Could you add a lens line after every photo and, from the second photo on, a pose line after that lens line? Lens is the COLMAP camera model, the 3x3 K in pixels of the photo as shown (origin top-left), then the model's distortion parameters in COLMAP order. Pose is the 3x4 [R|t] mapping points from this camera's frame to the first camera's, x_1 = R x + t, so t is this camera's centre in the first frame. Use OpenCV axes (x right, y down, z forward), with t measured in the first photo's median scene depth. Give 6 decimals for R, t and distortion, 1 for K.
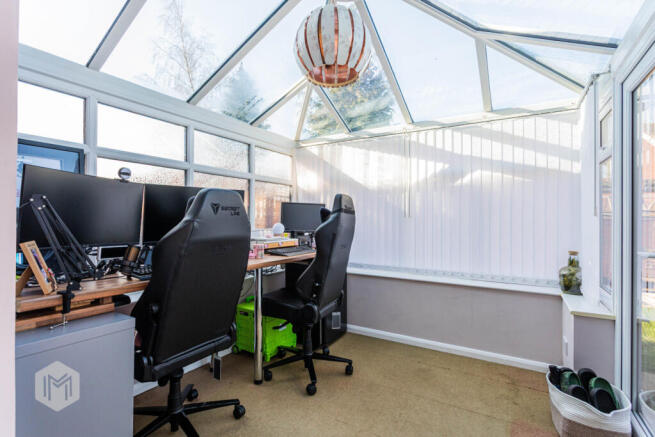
lens RADIAL K [[318.4, 0, 325.8], [0, 318.4, 215.7], [0, 0, 1]] dist [-0.002557, -0.000291]
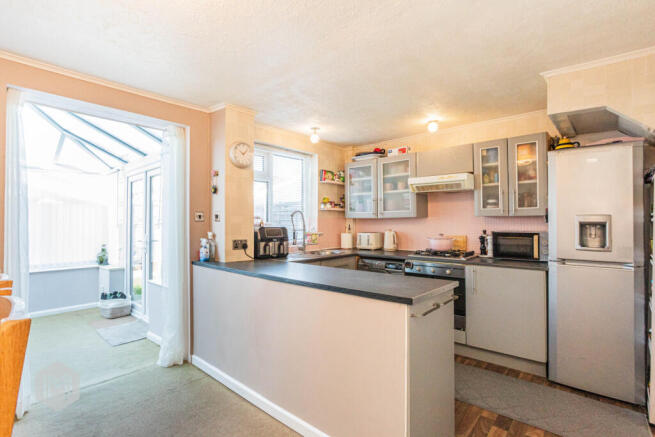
lens RADIAL K [[318.4, 0, 325.9], [0, 318.4, 220.6], [0, 0, 1]] dist [-0.002557, -0.000291]
pose [[0.187502, 0.020163, 0.982057, -0.996684], [-0.004036, 0.999797, -0.019757, -0.008560], [-0.982256, -0.000259, 0.187545, -0.814561]]
